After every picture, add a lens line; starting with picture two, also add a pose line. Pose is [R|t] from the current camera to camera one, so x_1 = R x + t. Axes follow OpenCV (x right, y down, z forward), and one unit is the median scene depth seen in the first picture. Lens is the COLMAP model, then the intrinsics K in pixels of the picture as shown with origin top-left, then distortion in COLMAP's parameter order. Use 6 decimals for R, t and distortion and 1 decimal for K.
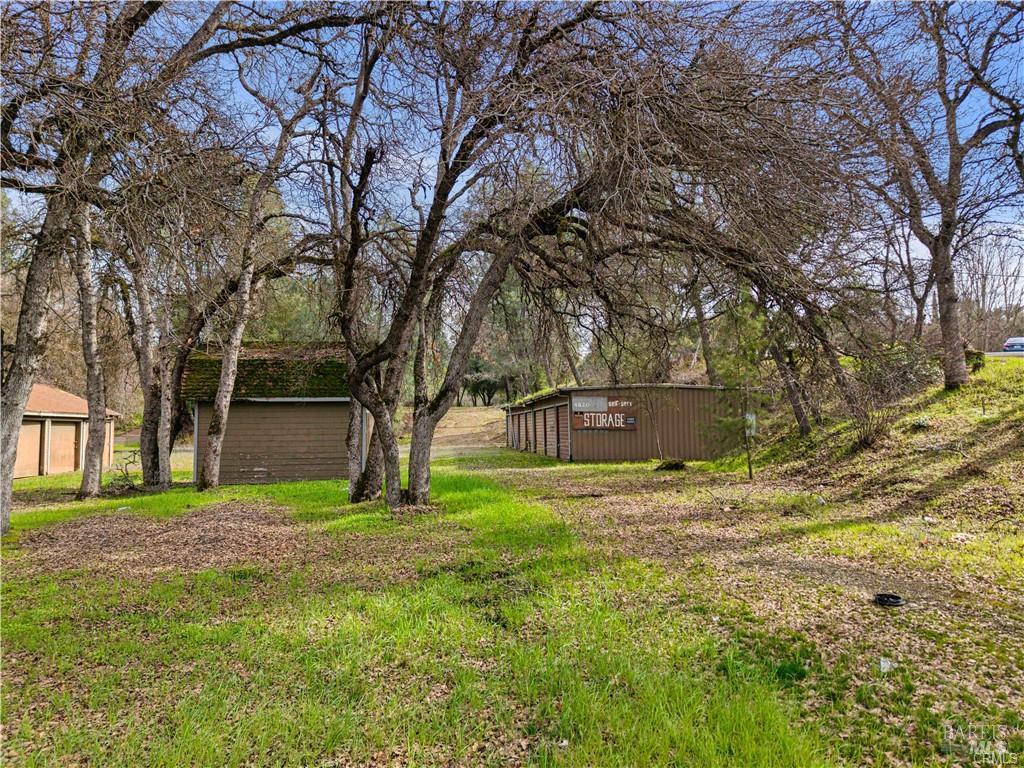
lens RADIAL K [[716.7, 0, 512.7], [0, 716.7, 384.5], [0, 0, 1]] dist [0.001652, -0.007663]
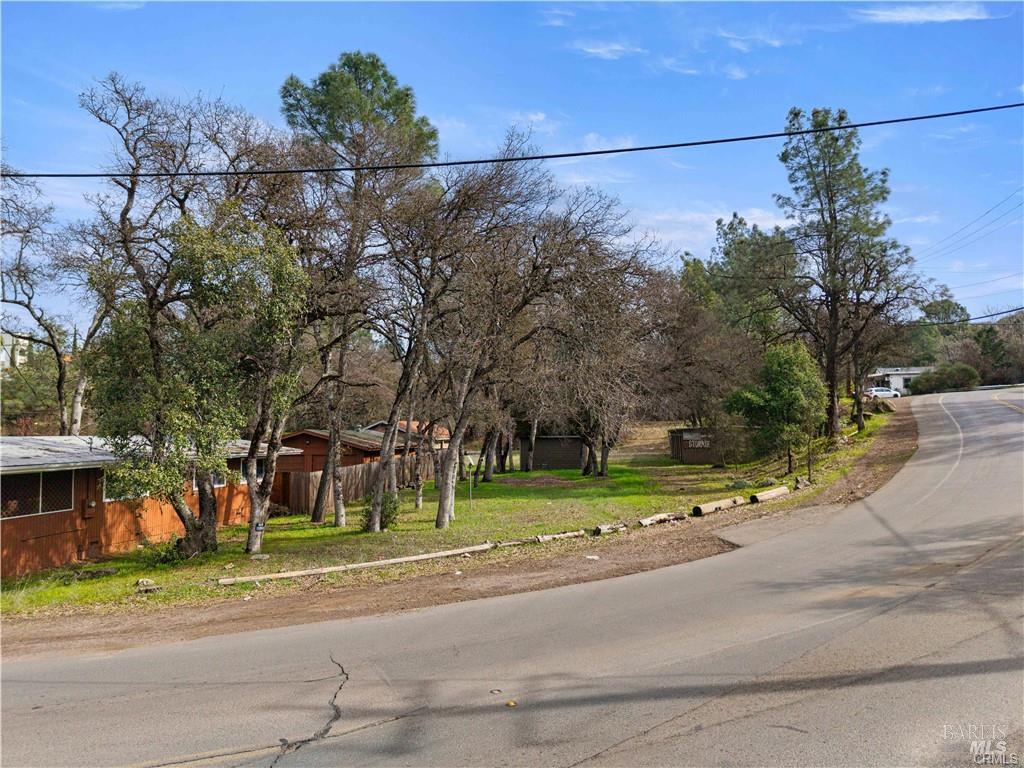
lens RADIAL K [[716.7, 0, 512.3], [0, 716.7, 383.9], [0, 0, 1]] dist [0.001652, -0.007663]
pose [[0.955563, -0.014307, -0.294441, 0.303641], [0.014667, 0.999892, -0.000986, -0.176638], [0.294423, -0.003377, 0.955669, -1.546211]]
